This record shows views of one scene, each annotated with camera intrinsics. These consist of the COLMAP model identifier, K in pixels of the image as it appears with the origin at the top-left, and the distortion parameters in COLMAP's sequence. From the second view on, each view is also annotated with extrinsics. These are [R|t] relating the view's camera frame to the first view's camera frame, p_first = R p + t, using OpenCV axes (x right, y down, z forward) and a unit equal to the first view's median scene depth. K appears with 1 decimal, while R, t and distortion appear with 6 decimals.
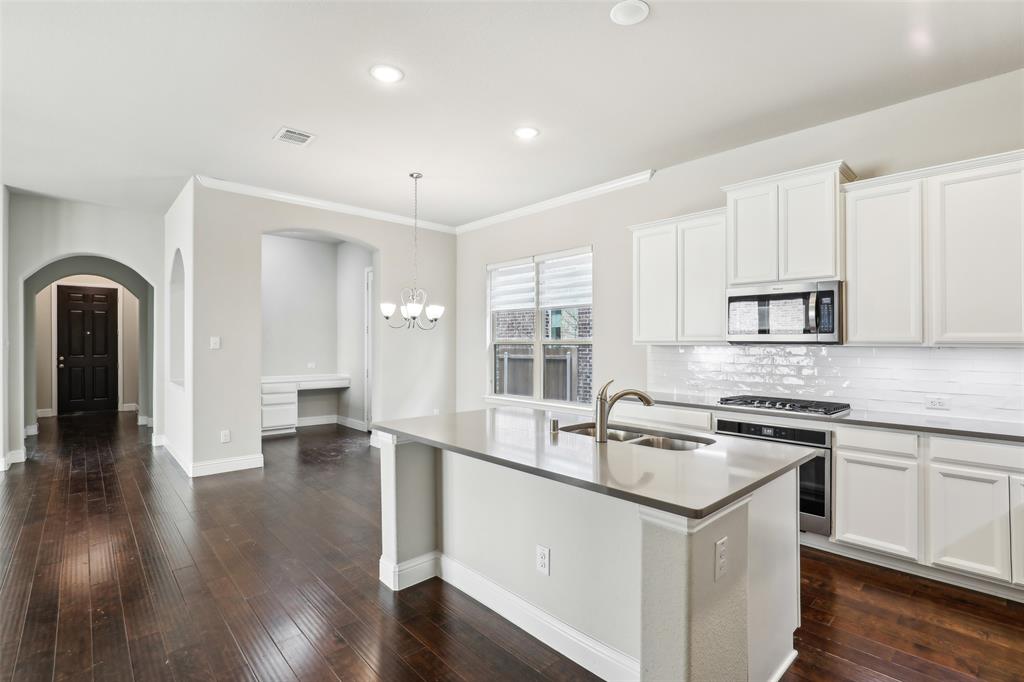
lens RADIAL K [[483.6, 0, 508.4], [0, 483.6, 342.6], [0, 0, 1]] dist [-0.029086, 0.003859]
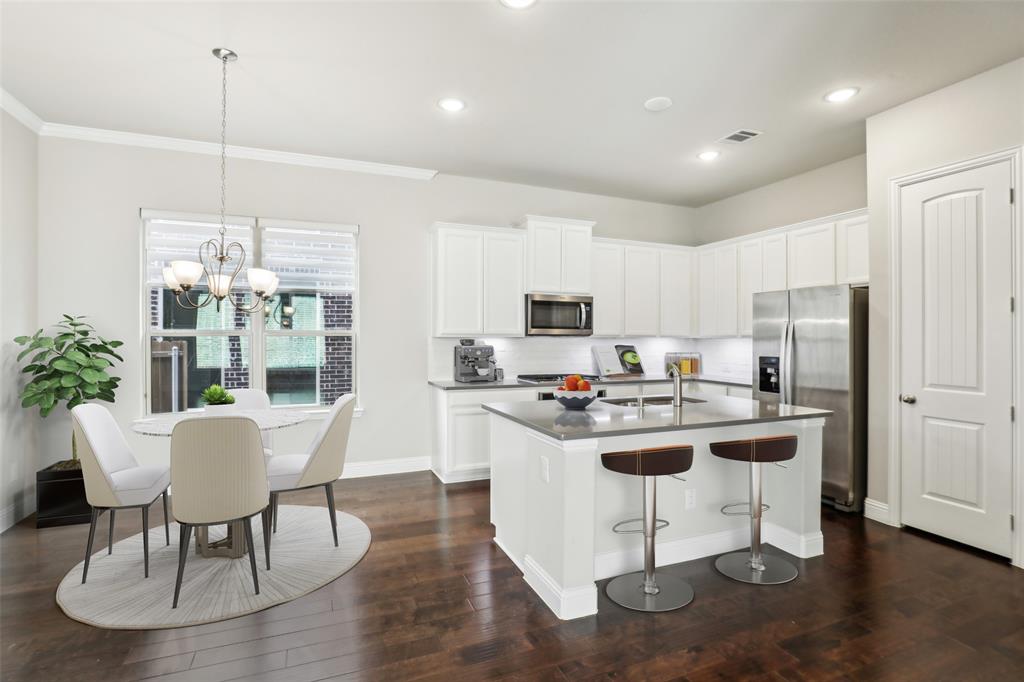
lens RADIAL K [[483.6, 0, 511.9], [0, 483.6, 336.4], [0, 0, 1]] dist [-0.029086, 0.003859]
pose [[0.350596, -0.001858, 0.936525, -0.764371], [-0.004093, 0.999985, 0.003516, -0.000507], [-0.936518, -0.005066, 0.350583, 0.565668]]
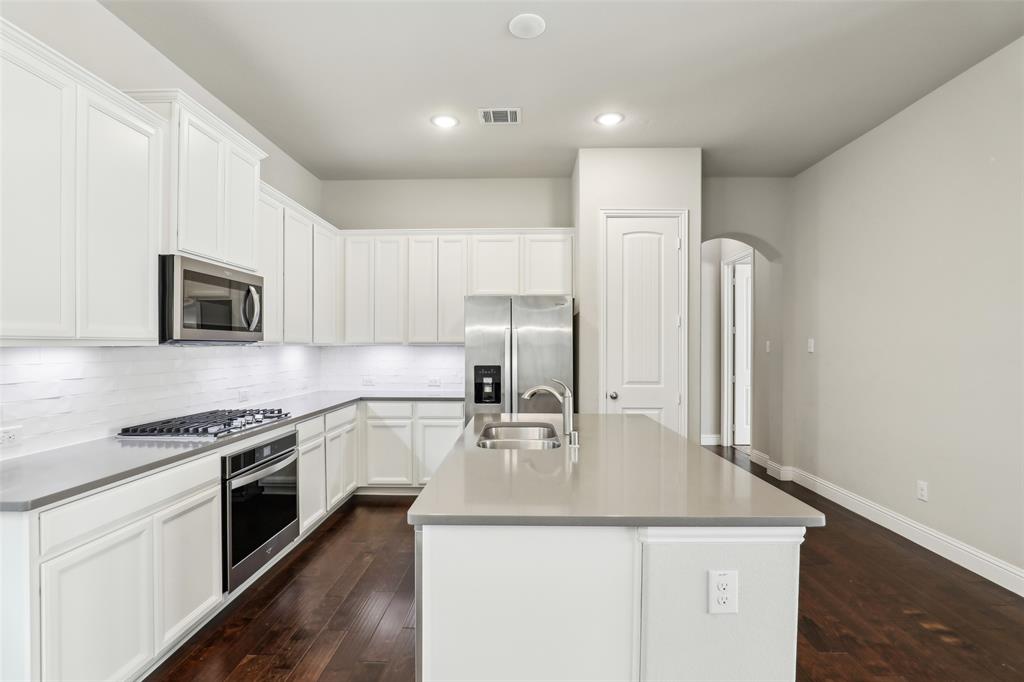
lens RADIAL K [[483.6, 0, 508.9], [0, 483.6, 349.4], [0, 0, 1]] dist [-0.029086, 0.003859]
pose [[-0.715842, -0.009505, 0.698198, -0.276930], [-0.003490, 0.999944, 0.010035, 0.002288], [-0.698254, 0.004747, -0.715834, 1.109240]]
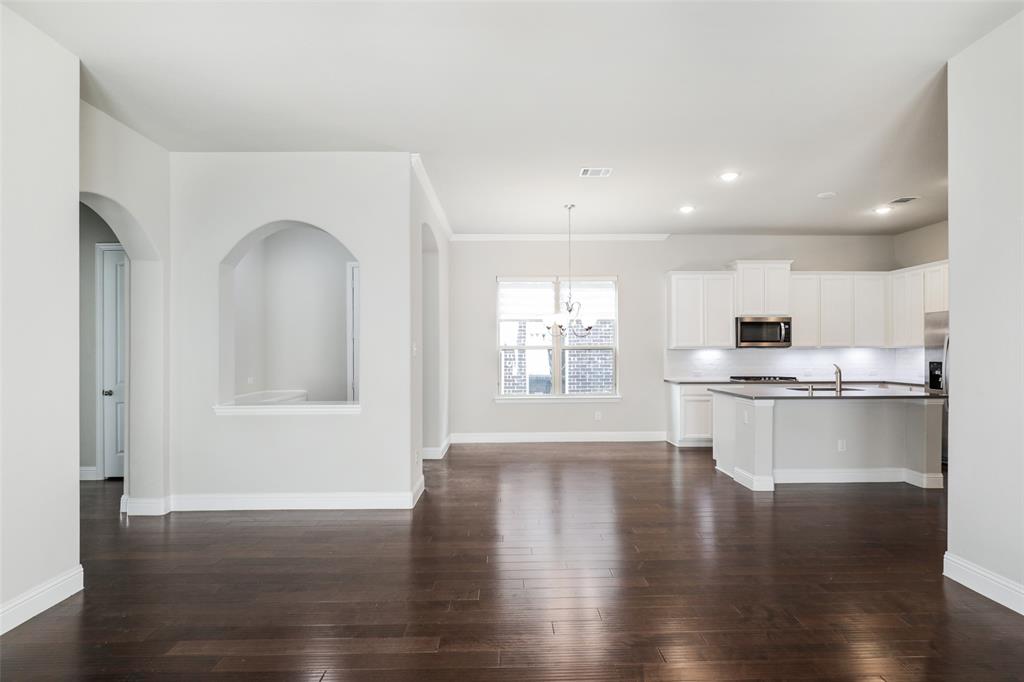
lens RADIAL K [[542.7, 0, 515.5], [0, 542.7, 352.9], [0, 0, 1]] dist [-0.011146, -0.001076]
pose [[0.663587, -0.011900, 0.748004, -1.574691], [0.005779, 0.999925, 0.010781, -0.004595], [-0.748076, -0.002831, 0.663607, 0.267938]]
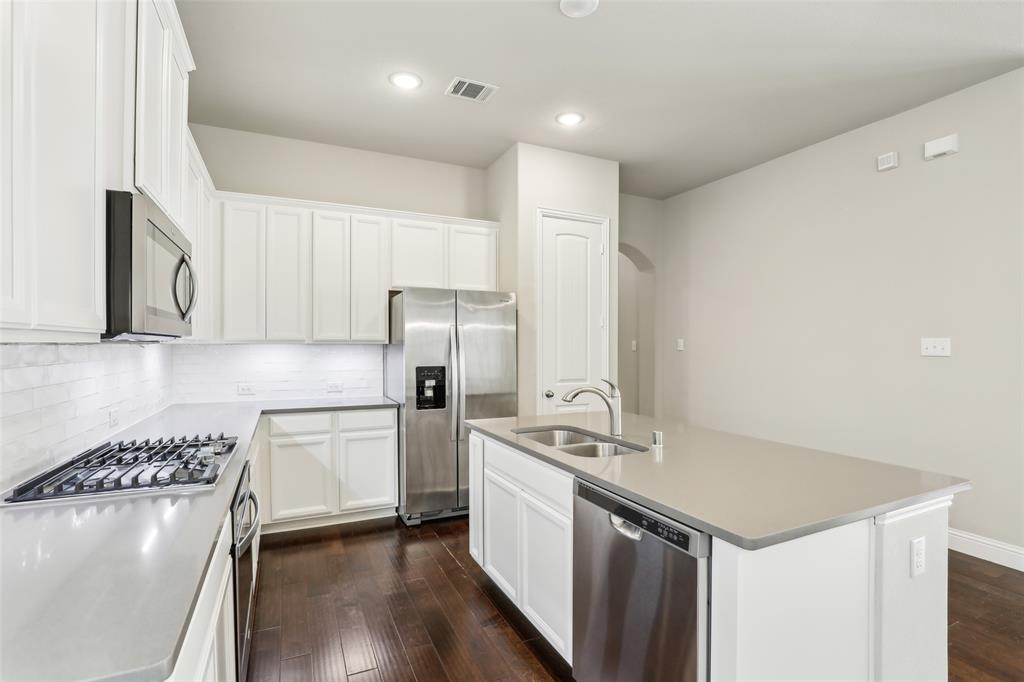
lens RADIAL K [[483.6, 0, 509.2], [0, 483.6, 351.7], [0, 0, 1]] dist [-0.029086, 0.003859]
pose [[-0.952686, -0.010908, 0.303759, 0.056548], [-0.006726, 0.999868, 0.014811, 0.004568], [-0.303880, 0.012067, -0.952634, 1.234075]]
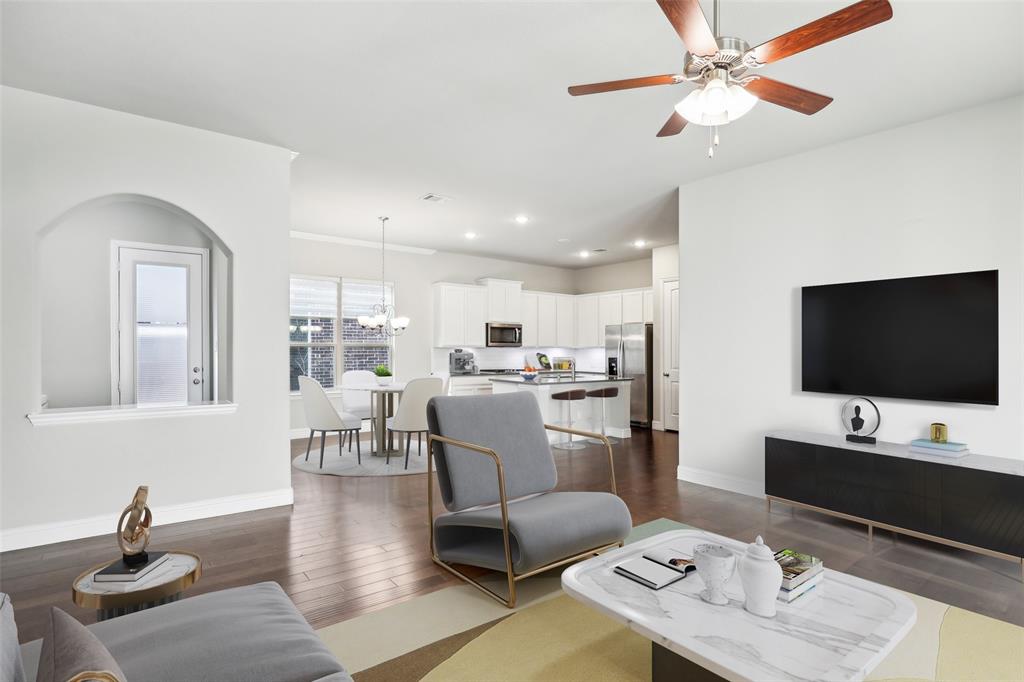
lens RADIAL K [[519.2, 0, 519.3], [0, 519.2, 344.8], [0, 0, 1]] dist [-0.015499, -0.001334]
pose [[0.075985, 0.003123, 0.997104, -1.942269], [-0.007041, 0.999972, -0.002595, -0.002139], [-0.997084, -0.006824, 0.076005, 0.646125]]
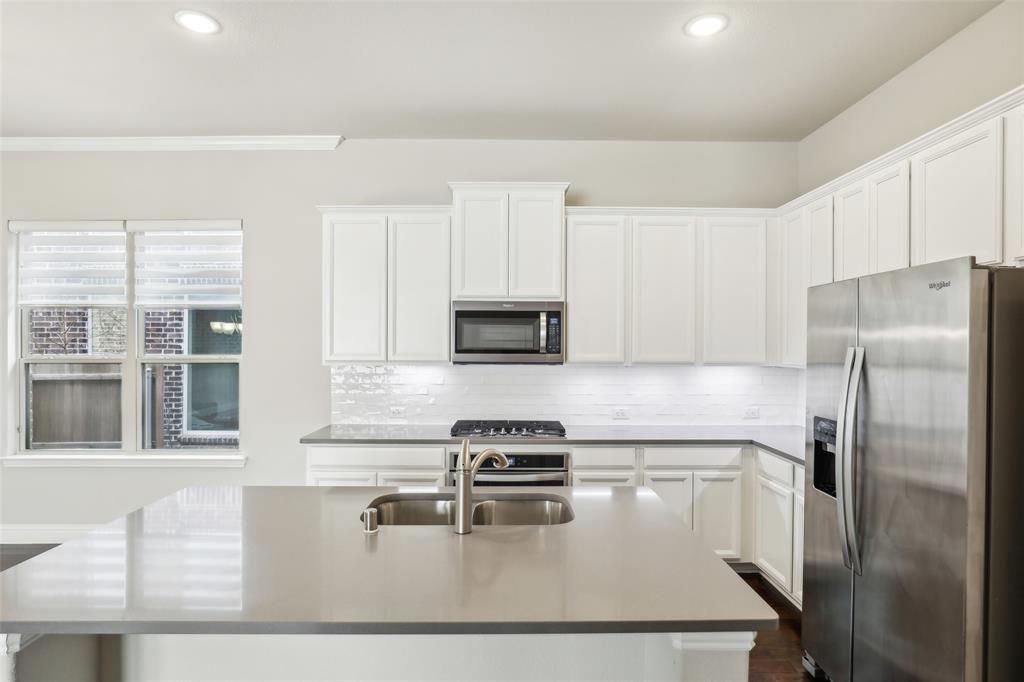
lens RADIAL K [[542.7, 0, 513.4], [0, 542.7, 345.8], [0, 0, 1]] dist [-0.011146, -0.001076]
pose [[0.672124, -0.004305, 0.740426, -0.189876], [-0.001316, 0.999975, 0.007009, -0.036656], [-0.740437, -0.005685, 0.672102, 0.253797]]
